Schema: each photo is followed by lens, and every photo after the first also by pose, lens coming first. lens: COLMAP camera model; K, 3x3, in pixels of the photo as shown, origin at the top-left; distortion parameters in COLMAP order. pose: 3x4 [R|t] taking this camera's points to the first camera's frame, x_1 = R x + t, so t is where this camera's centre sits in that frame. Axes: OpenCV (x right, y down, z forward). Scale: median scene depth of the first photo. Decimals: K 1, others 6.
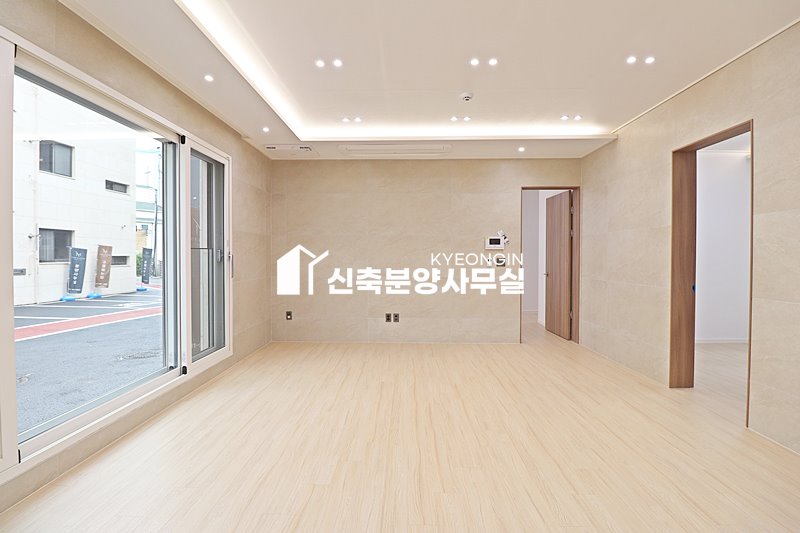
lens RADIAL K [[374.6, 0, 401.2], [0, 374.6, 263.5], [0, 0, 1]] dist [-0.001195, -0.010901]
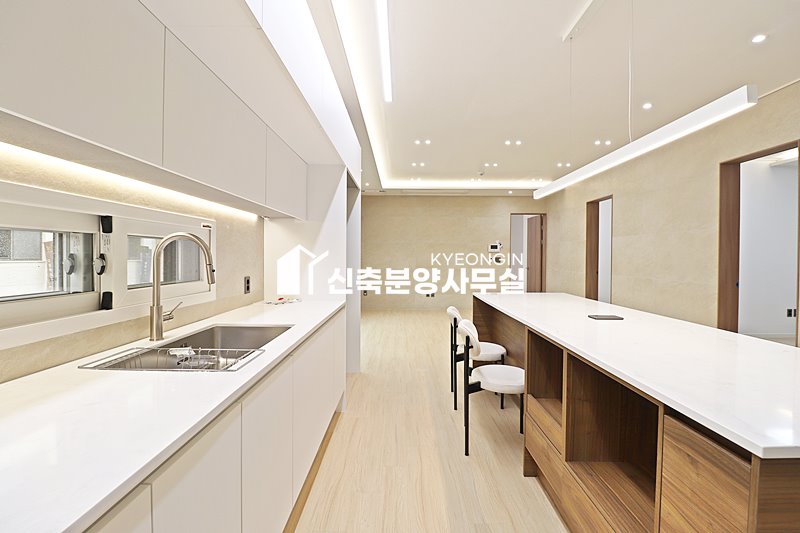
lens RADIAL K [[374.6, 0, 398.1], [0, 374.6, 260.9], [0, 0, 1]] dist [-0.001195, -0.010901]
pose [[0.999973, 0.005115, 0.005293, -0.188341], [-0.005065, 0.999943, -0.009404, 0.020163], [-0.005340, 0.009377, 0.999942, -0.670609]]
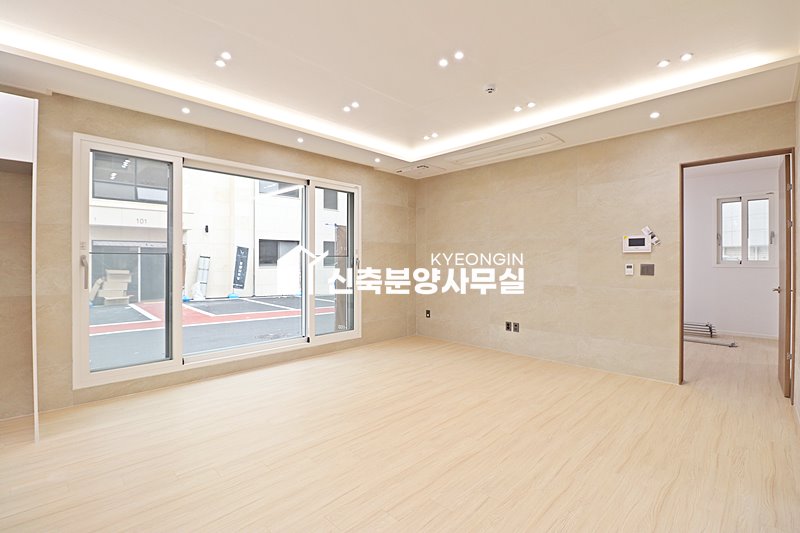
lens RADIAL K [[374.6, 0, 398.0], [0, 374.6, 263.8], [0, 0, 1]] dist [-0.001195, -0.010901]
pose [[0.713806, 0.004664, -0.700328, 0.477539], [-0.013265, 0.999888, -0.006862, -0.003602], [0.700218, 0.014188, 0.713788, 0.136521]]
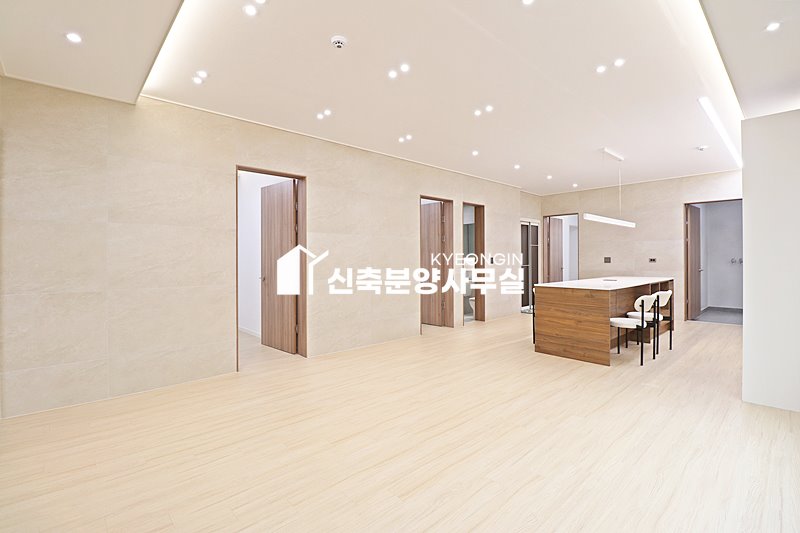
lens RADIAL K [[374.6, 0, 398.1], [0, 374.6, 251.3], [0, 0, 1]] dist [-0.001195, -0.010901]
pose [[-0.687045, 0.013108, 0.726497, -0.330779], [0.018139, 0.999835, -0.000886, -0.017108], [-0.726389, 0.012570, -0.687169, 1.045775]]
